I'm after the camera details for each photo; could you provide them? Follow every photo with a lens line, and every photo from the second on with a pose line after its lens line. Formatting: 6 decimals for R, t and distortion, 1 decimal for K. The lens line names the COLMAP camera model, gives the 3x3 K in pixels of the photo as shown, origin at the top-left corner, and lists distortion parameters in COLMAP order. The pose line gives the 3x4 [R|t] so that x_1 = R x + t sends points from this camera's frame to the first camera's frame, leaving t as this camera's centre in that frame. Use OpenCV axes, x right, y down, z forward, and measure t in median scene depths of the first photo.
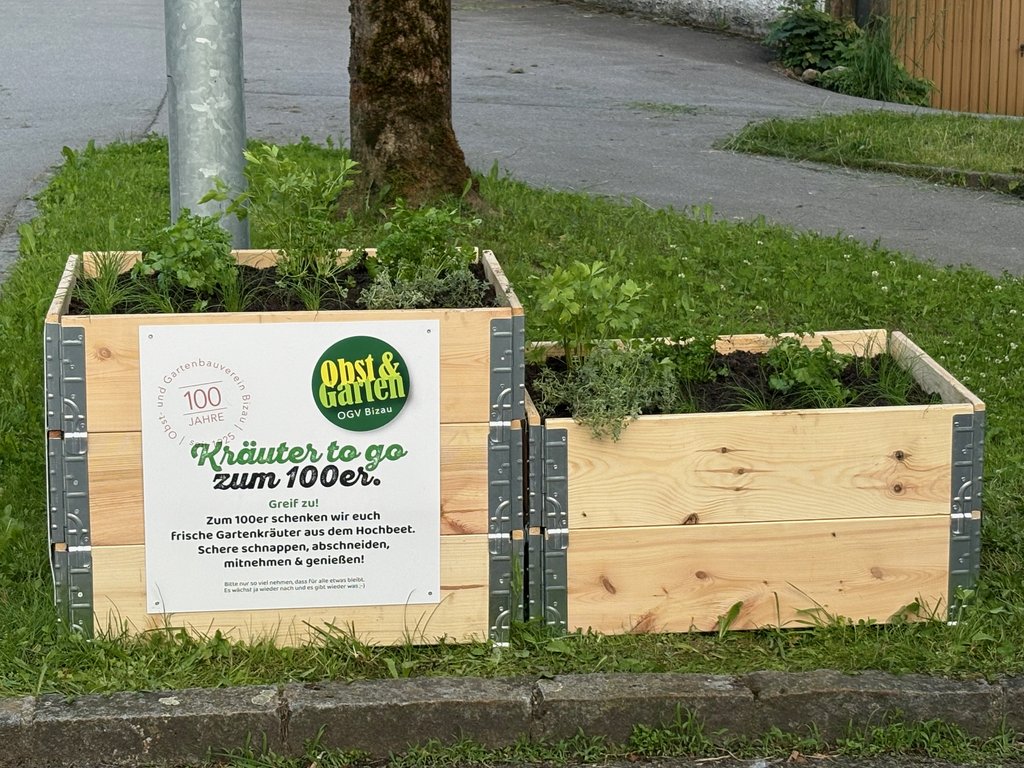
lens RADIAL K [[2399.4, 0, 511.4], [0, 2399.4, 388.0], [0, 0, 1]] dist [0.262954, 0.000000]
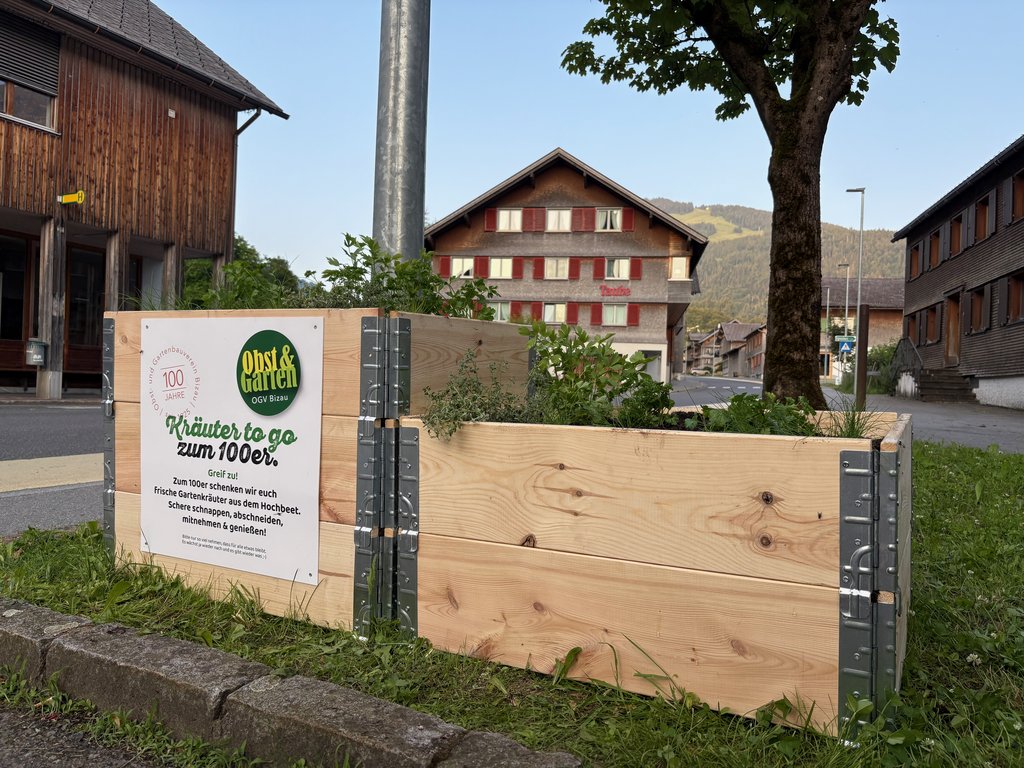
lens RADIAL K [[783.1, 0, 512.0], [0, 783.1, 383.6], [0, 0, 1]] dist [0.034016, -0.021956]
pose [[0.815763, 0.024988, -0.577846, 0.242308], [-0.149933, 0.974051, -0.169544, 0.047995], [0.558614, 0.224945, 0.798342, 0.747283]]
